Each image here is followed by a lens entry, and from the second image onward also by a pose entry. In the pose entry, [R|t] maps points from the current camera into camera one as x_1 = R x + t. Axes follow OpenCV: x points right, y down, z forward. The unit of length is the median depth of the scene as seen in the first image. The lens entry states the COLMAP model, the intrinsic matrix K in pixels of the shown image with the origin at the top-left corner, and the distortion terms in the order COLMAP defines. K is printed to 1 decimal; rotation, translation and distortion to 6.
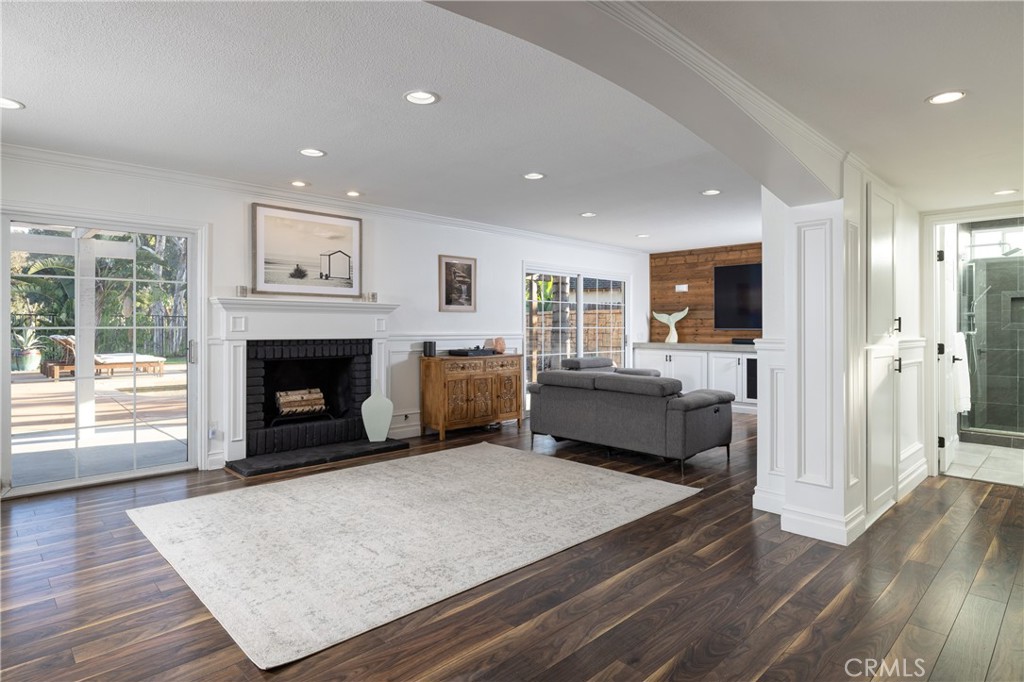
lens RADIAL K [[557.4, 0, 508.0], [0, 557.4, 331.4], [0, 0, 1]] dist [-0.002423, -0.001011]
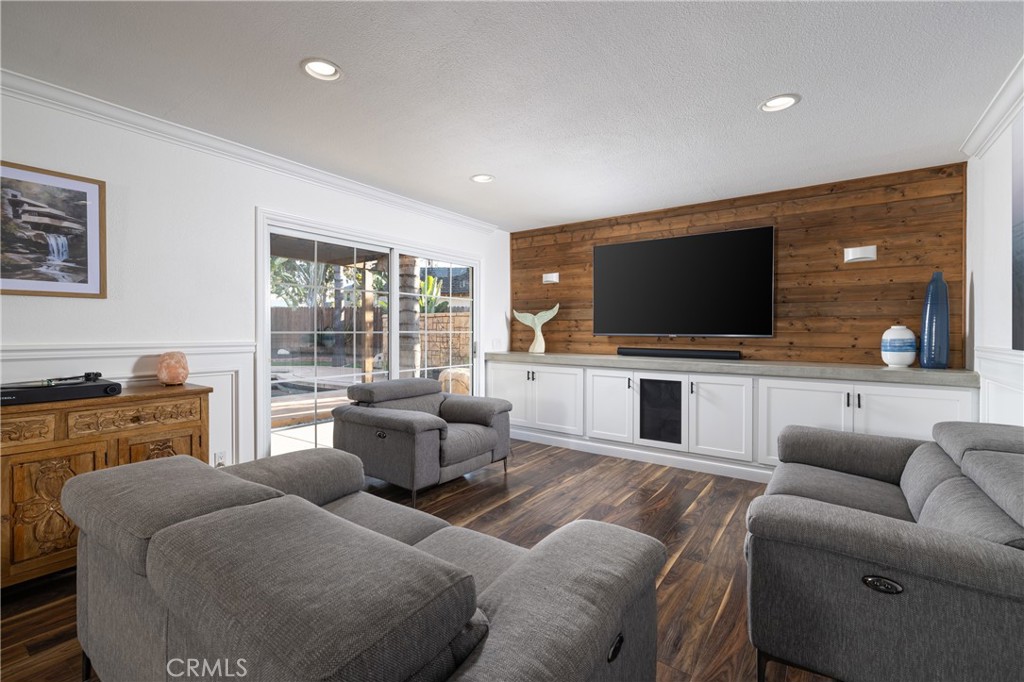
lens RADIAL K [[445.9, 0, 510.3], [0, 445.9, 334.7], [0, 0, 1]] dist [0.005561, 0.000164]
pose [[0.984580, 0.001243, 0.174933, 0.211137], [-0.001566, 0.999997, 0.001706, -0.005713], [-0.174930, -0.001953, 0.984579, 0.581735]]
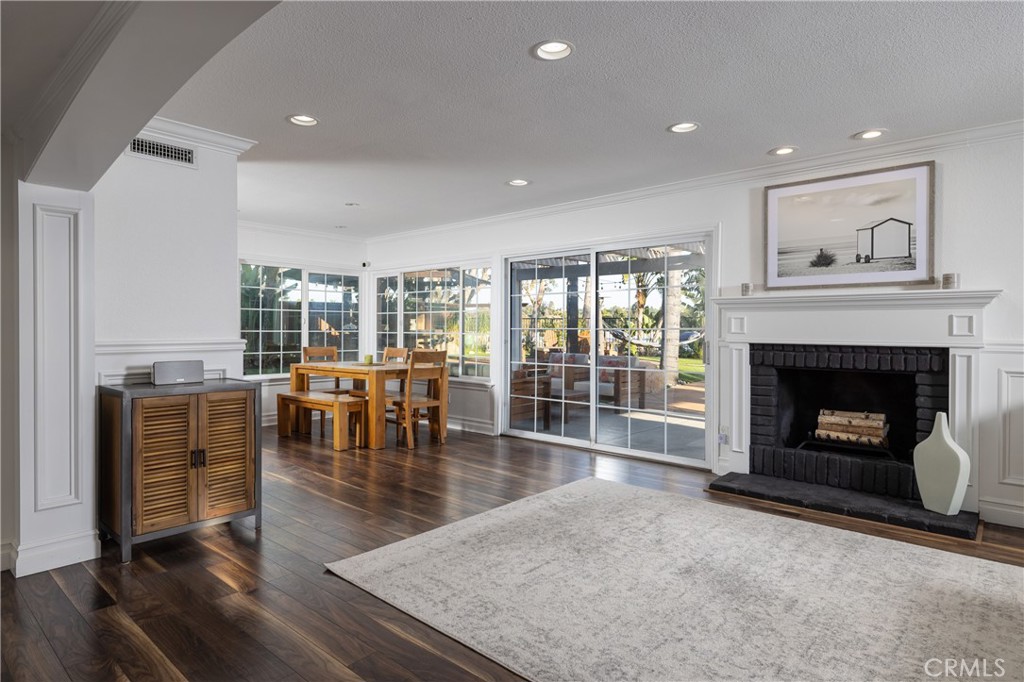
lens RADIAL K [[576.3, 0, 510.4], [0, 576.3, 339.1], [0, 0, 1]] dist [0.004740, -0.000498]
pose [[0.074284, 0.018398, -0.997067, 0.308644], [-0.010348, 0.999790, 0.017677, -0.002516], [0.997183, 0.009004, 0.074458, 0.390687]]
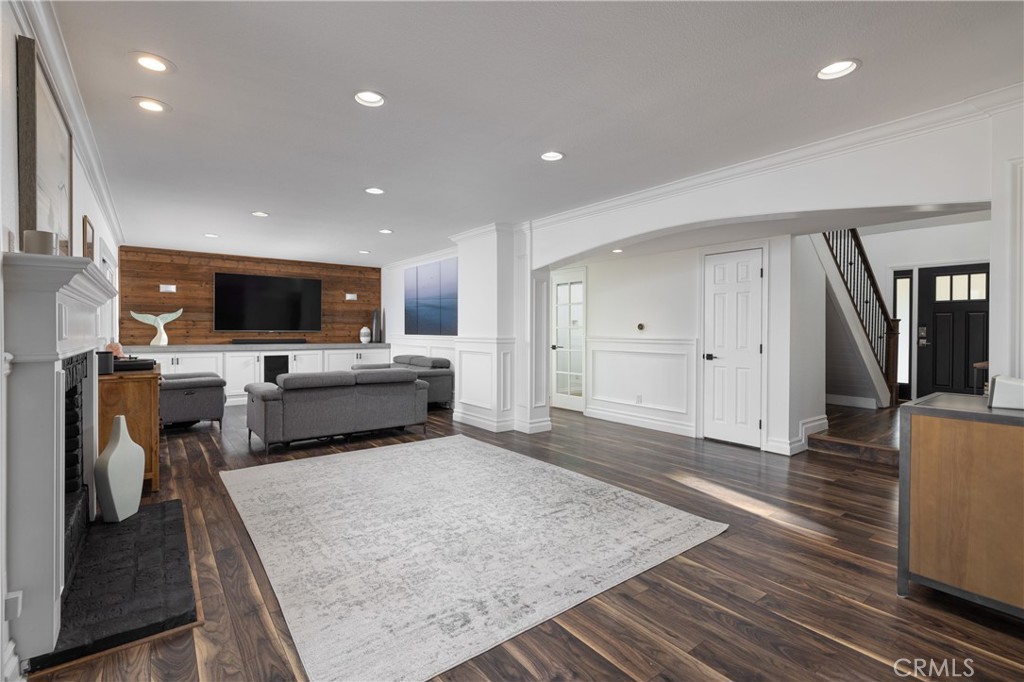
lens RADIAL K [[468.9, 0, 505.4], [0, 468.9, 334.3], [0, 0, 1]] dist [-0.001278, 0.000041]
pose [[0.119346, -0.008334, 0.992818, -0.568714], [0.003072, 0.999963, 0.008024, -0.004061], [-0.992848, 0.002093, 0.119367, 0.435885]]
